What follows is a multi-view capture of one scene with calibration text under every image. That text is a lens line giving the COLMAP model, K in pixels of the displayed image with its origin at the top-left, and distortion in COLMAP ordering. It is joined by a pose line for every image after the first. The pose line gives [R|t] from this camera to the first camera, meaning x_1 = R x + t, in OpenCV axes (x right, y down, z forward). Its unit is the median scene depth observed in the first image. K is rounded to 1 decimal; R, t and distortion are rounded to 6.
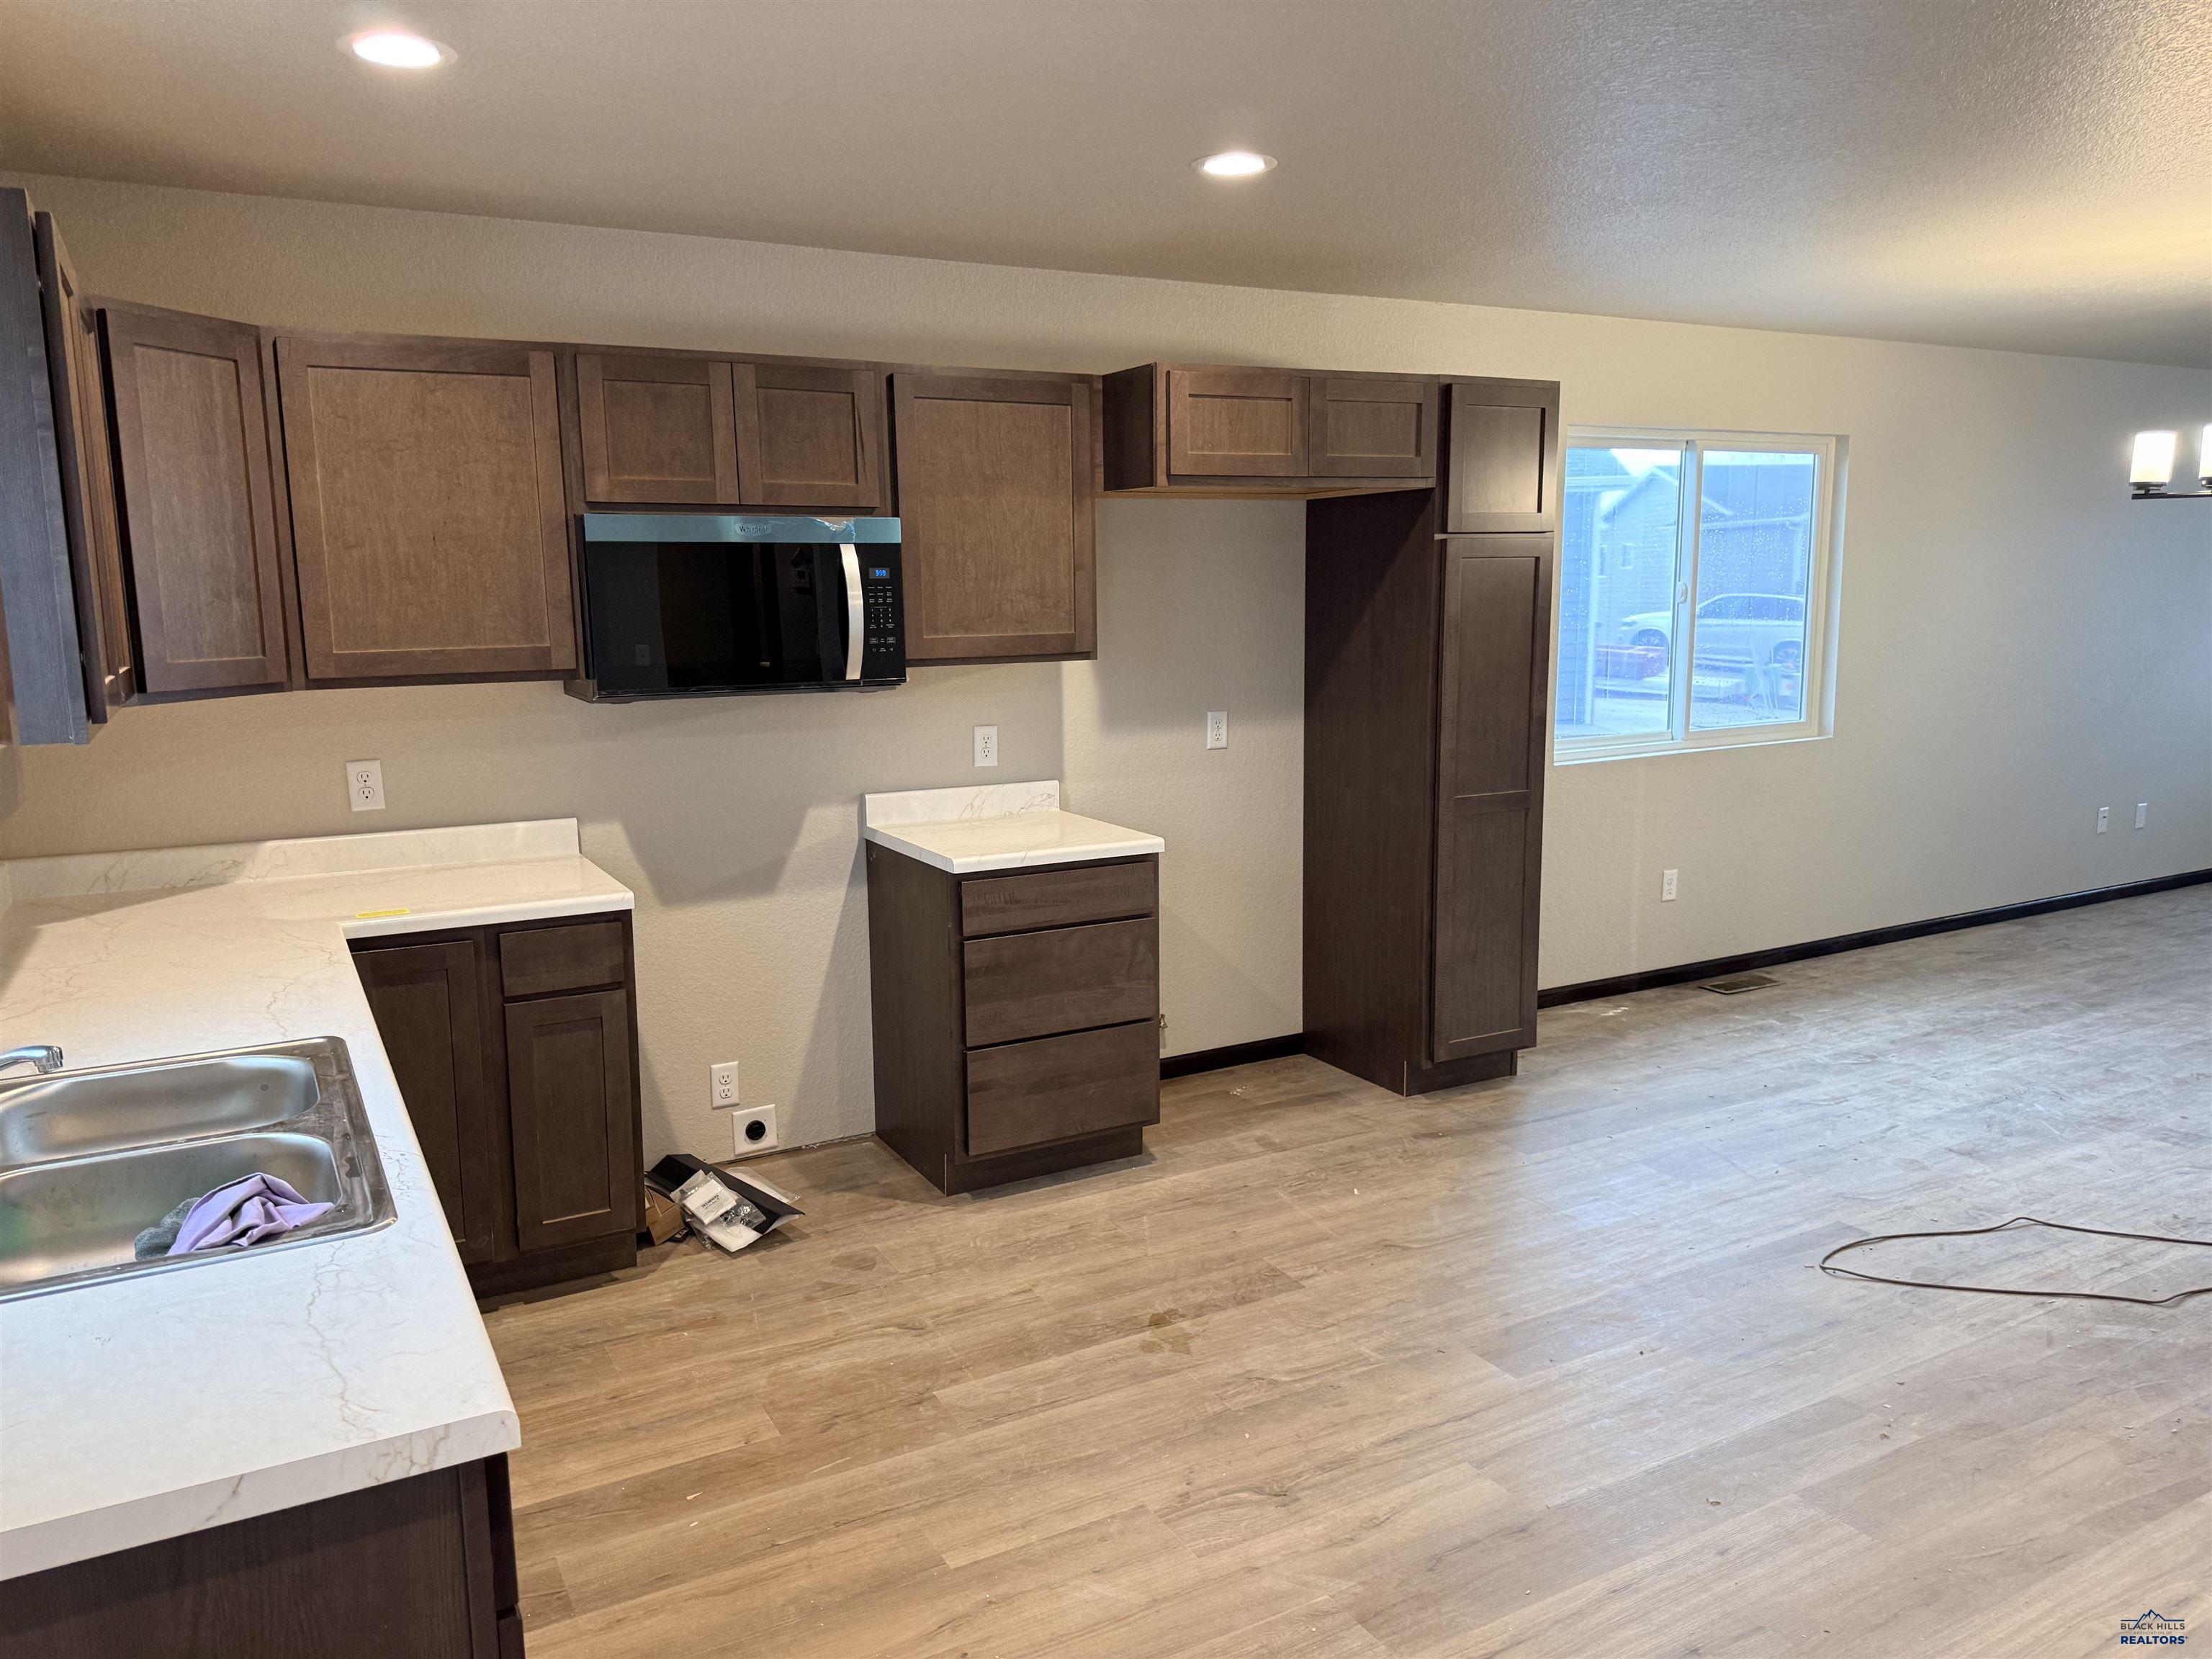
lens RADIAL K [[1537.9, 0, 1106.0], [0, 1537.9, 829.5], [0, 0, 1]] dist [-0.025022, -0.000394]
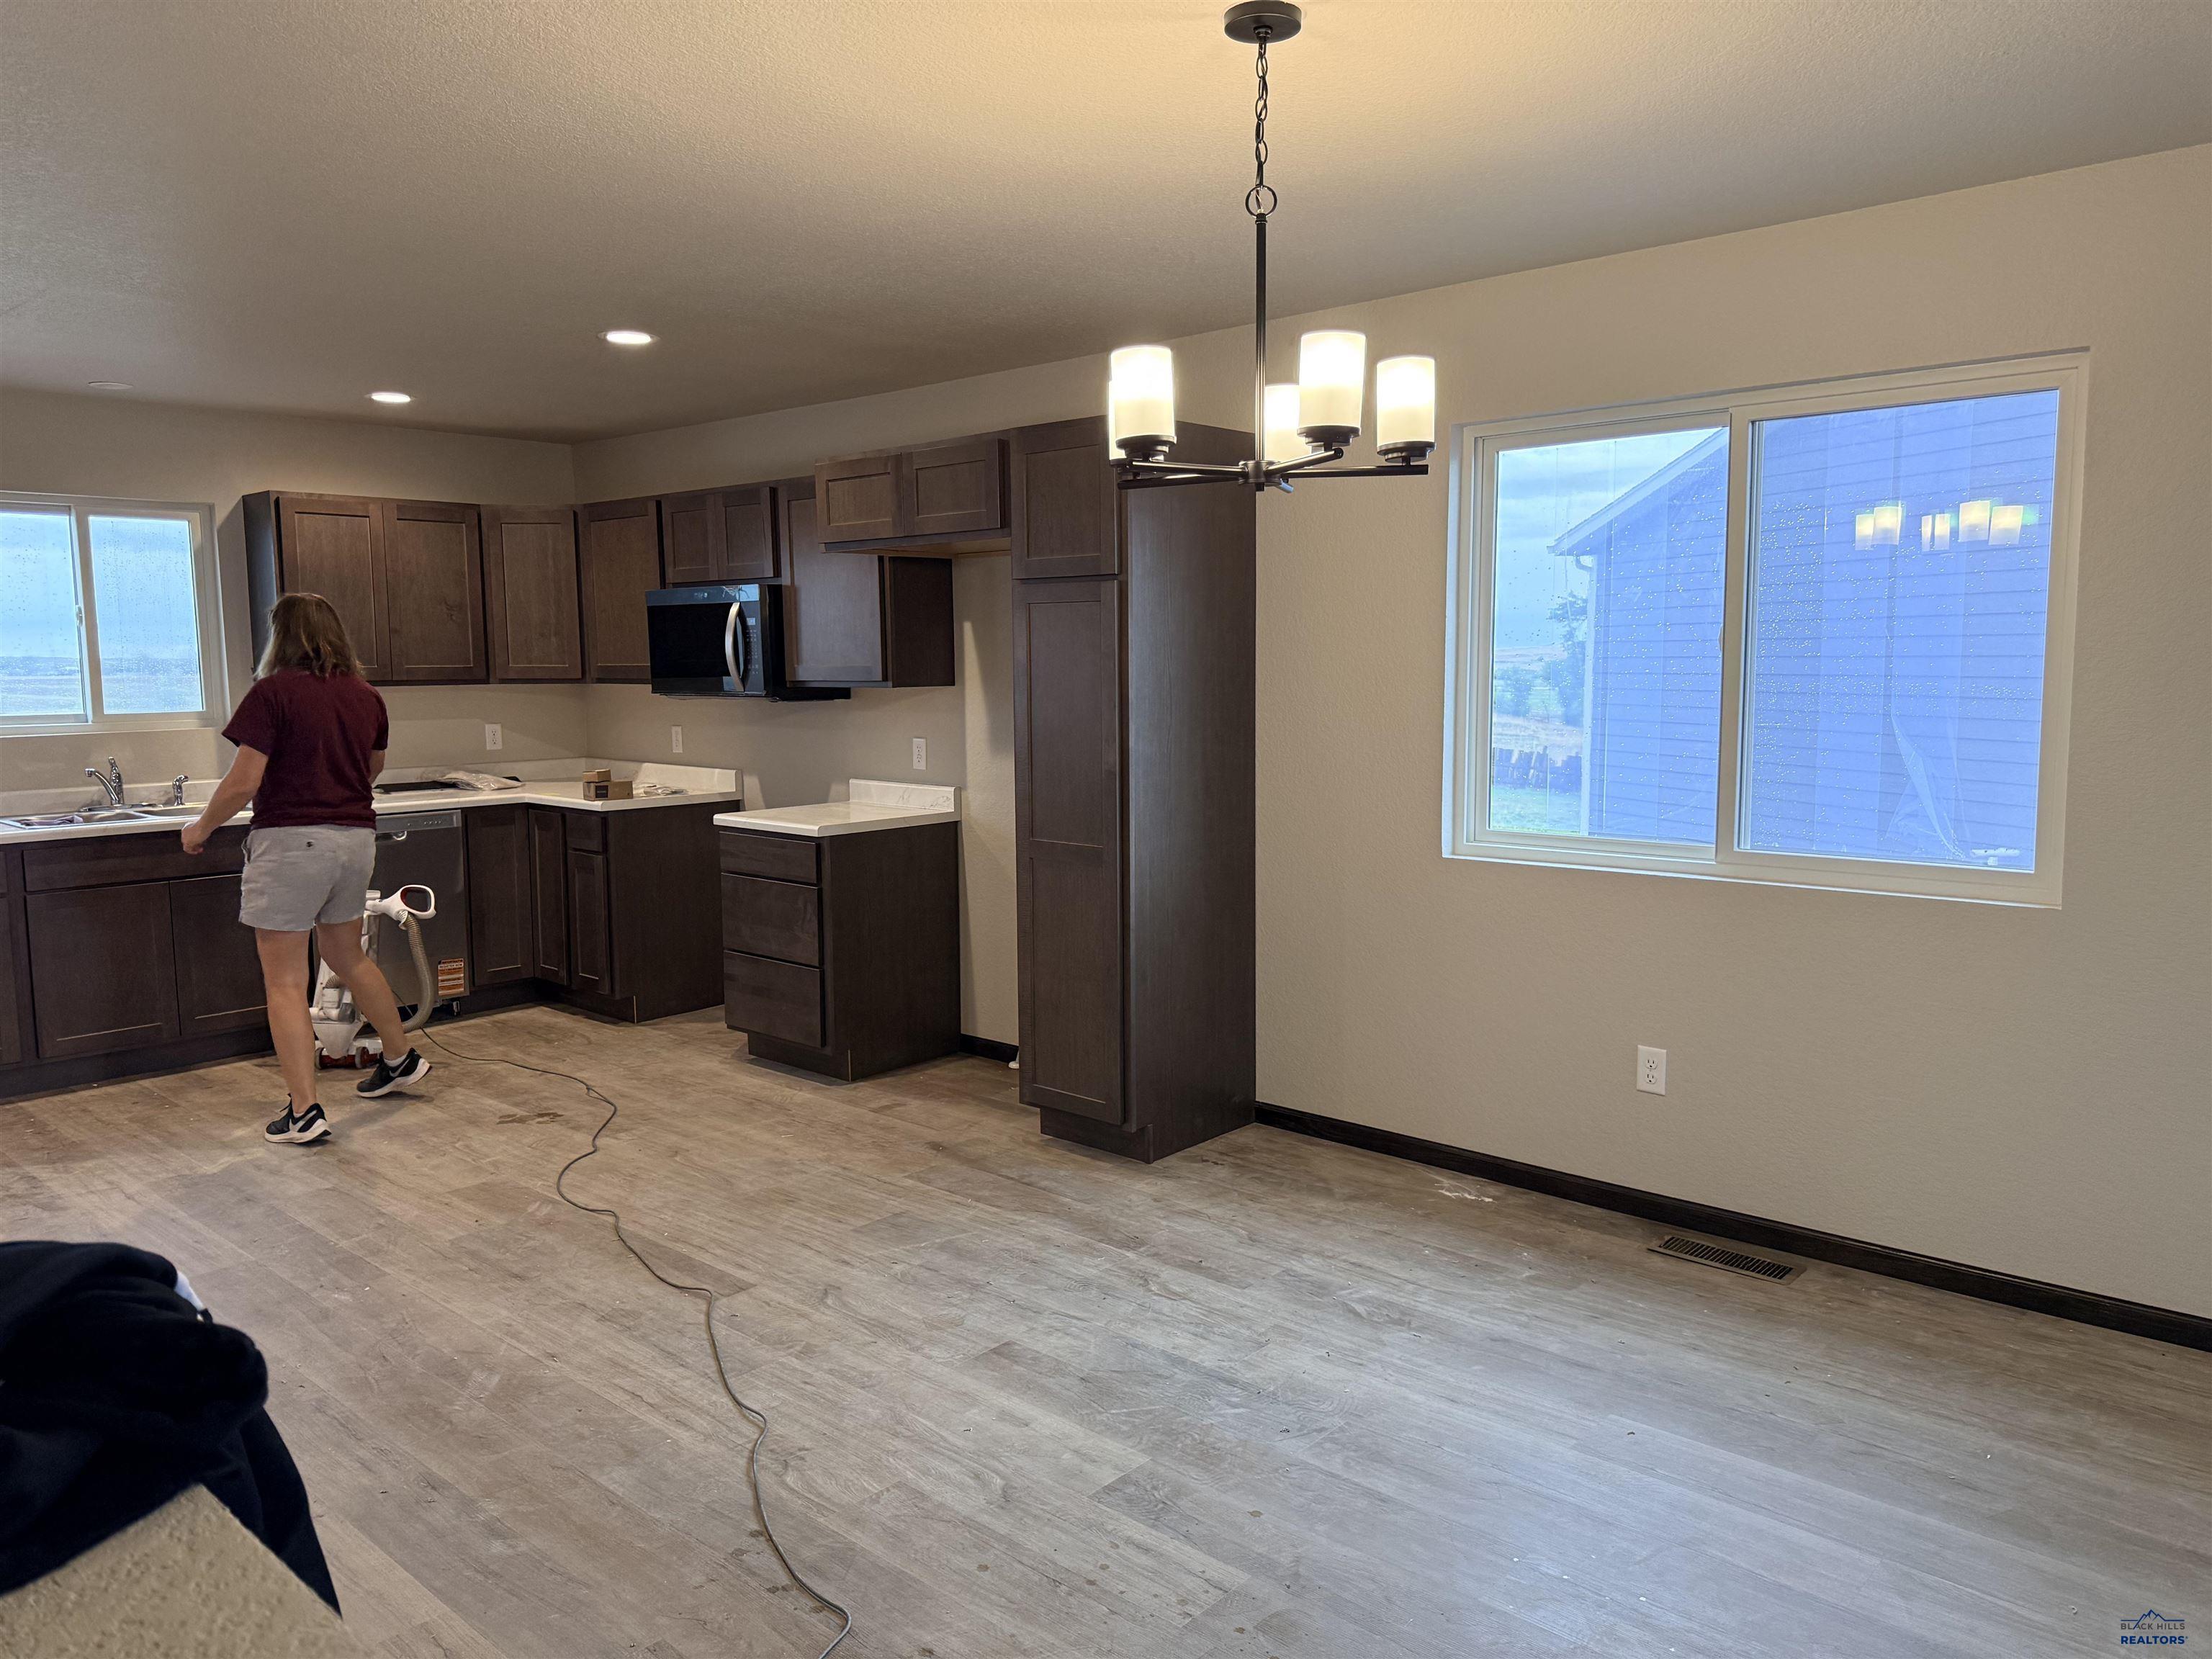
lens RADIAL K [[1545.8, 0, 1106.0], [0, 1545.8, 829.5], [0, 0, 1]] dist [0.105885, -0.150506]
pose [[0.353689, 0.114785, -0.928293, 1.220235], [-0.149120, 0.986668, 0.065187, -0.103376], [0.923400, 0.115372, 0.366090, 0.689157]]
